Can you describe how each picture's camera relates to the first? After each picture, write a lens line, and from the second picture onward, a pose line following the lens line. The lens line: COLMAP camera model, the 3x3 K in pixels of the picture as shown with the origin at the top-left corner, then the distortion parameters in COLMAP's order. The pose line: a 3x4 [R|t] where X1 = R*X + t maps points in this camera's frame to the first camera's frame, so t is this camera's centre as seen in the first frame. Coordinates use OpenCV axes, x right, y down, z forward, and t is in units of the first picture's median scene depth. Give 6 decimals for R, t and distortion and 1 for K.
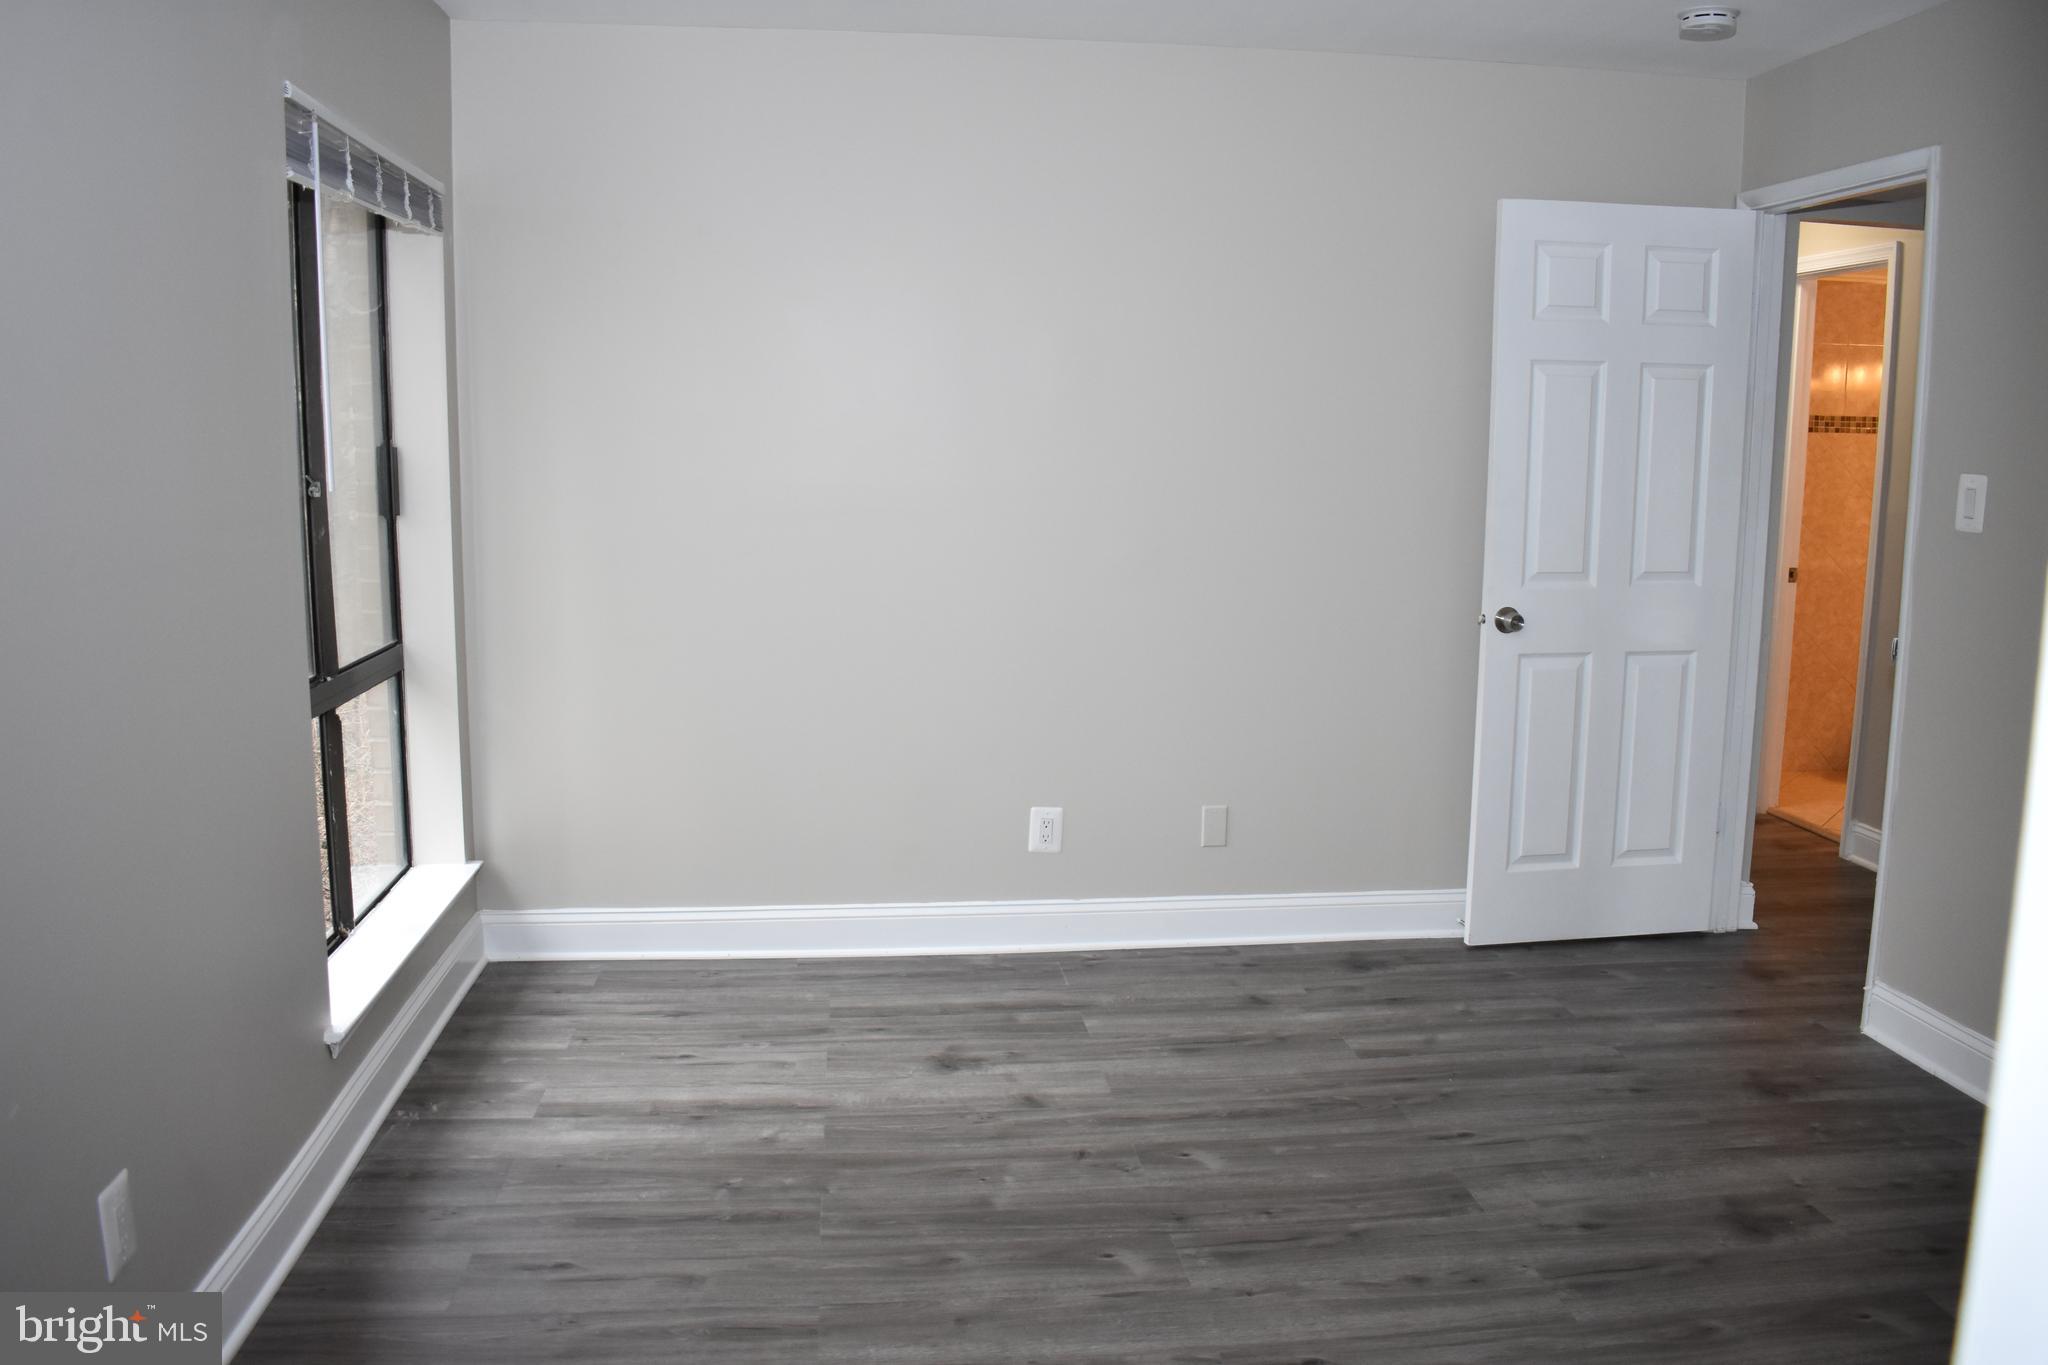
lens RADIAL K [[1626.6, 0, 1026.2], [0, 1626.6, 679.0], [0, 0, 1]] dist [-0.093712, 0.013097]
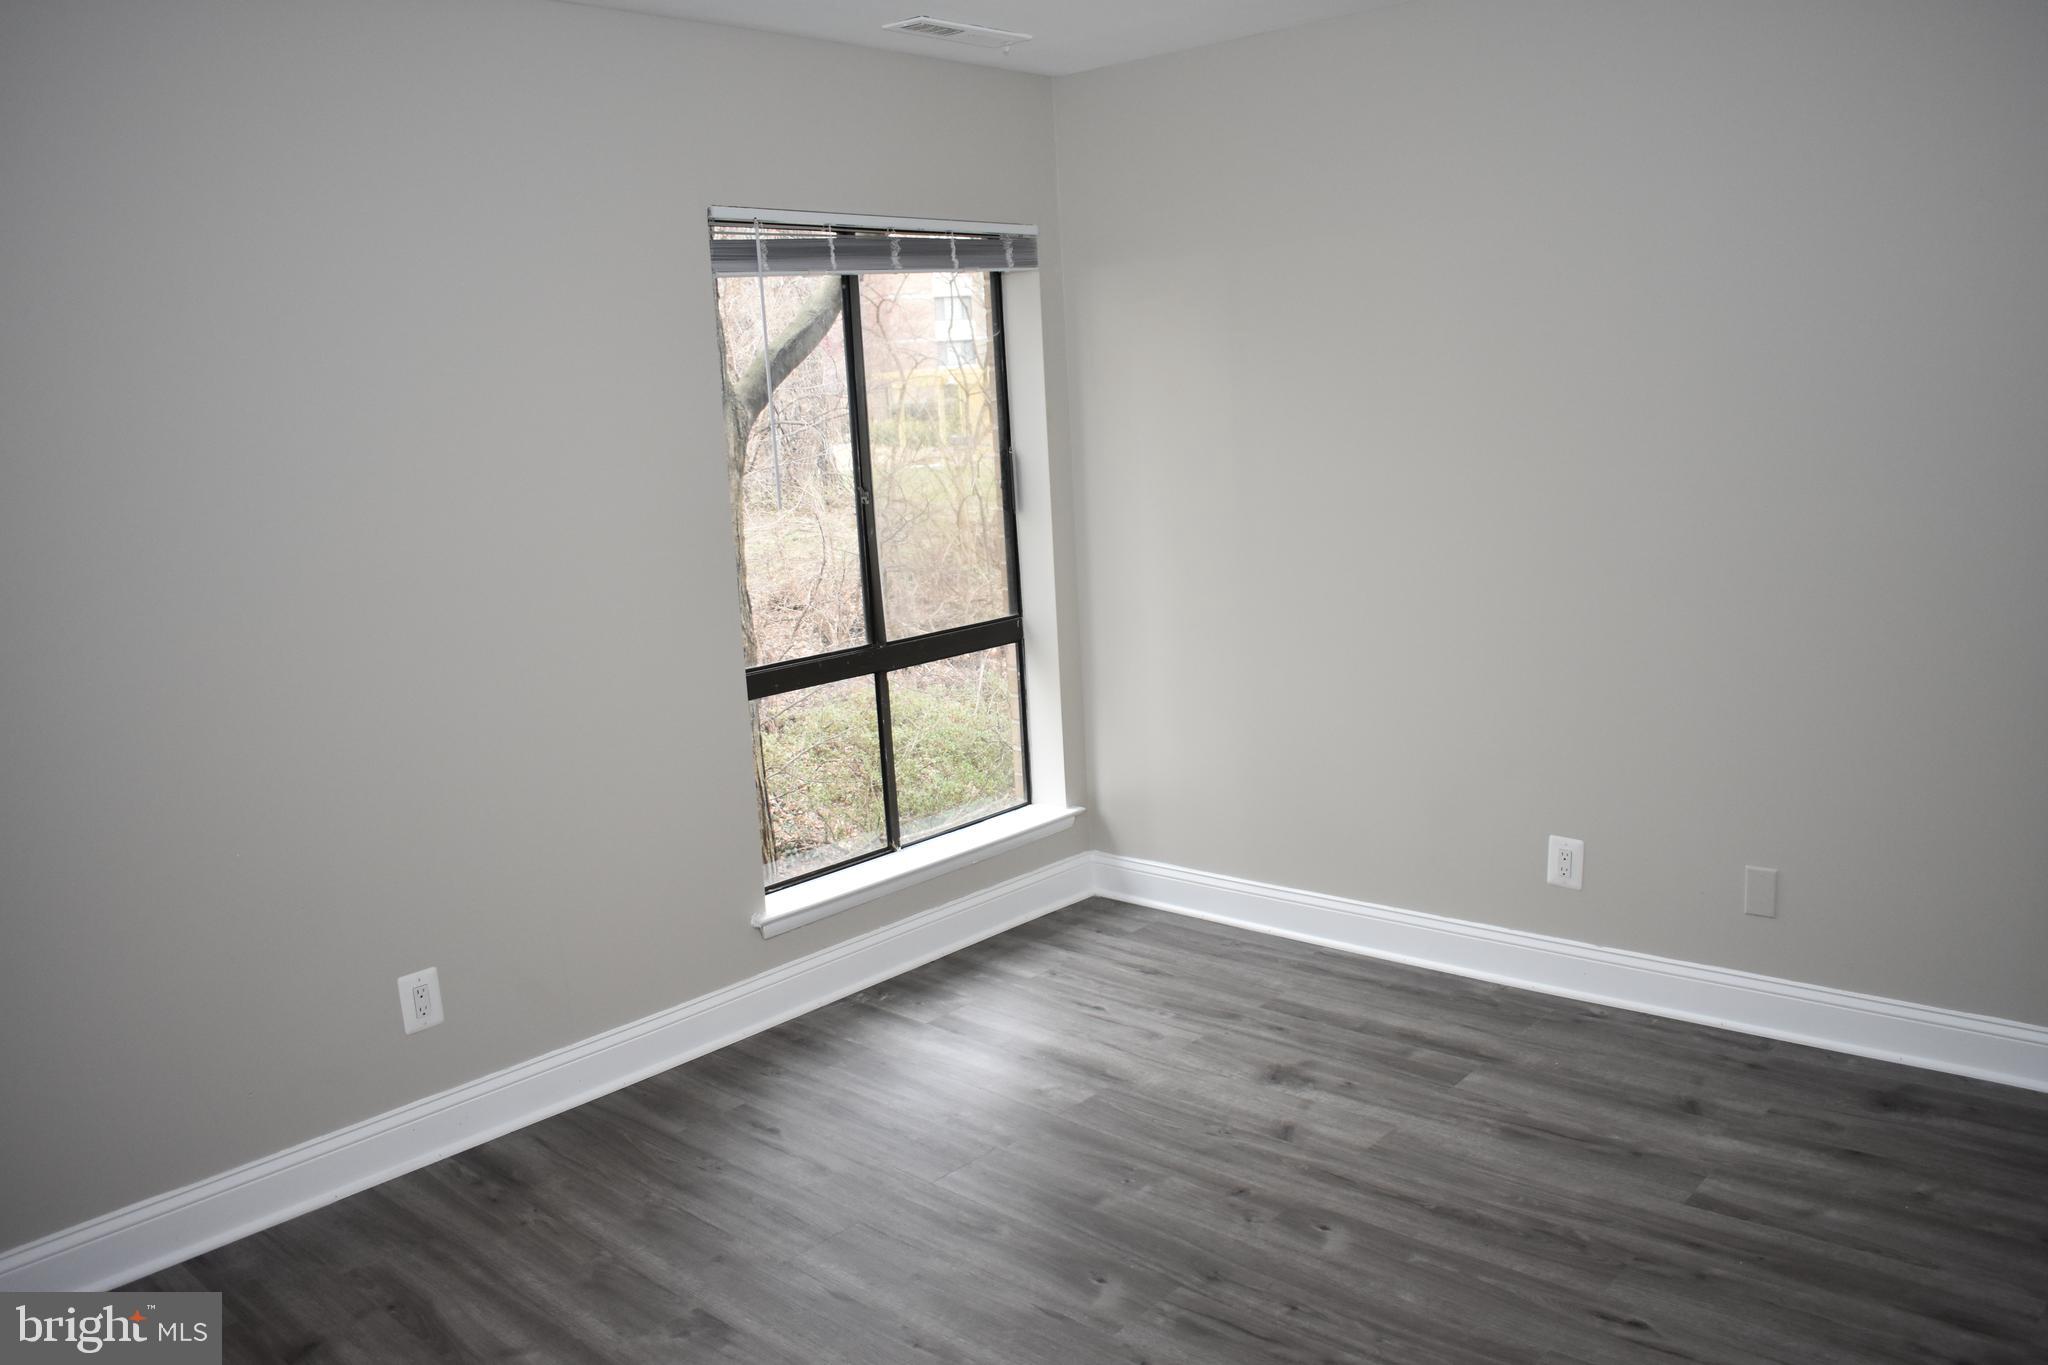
lens RADIAL K [[1603.9, 0, 978.1], [0, 1603.9, 684.4], [0, 0, 1]] dist [-0.090210, 0.007415]
pose [[0.641855, 0.085734, -0.762019, 0.568854], [-0.046421, 0.996252, 0.072986, -0.066307], [0.765420, -0.011473, 0.643429, 0.235406]]
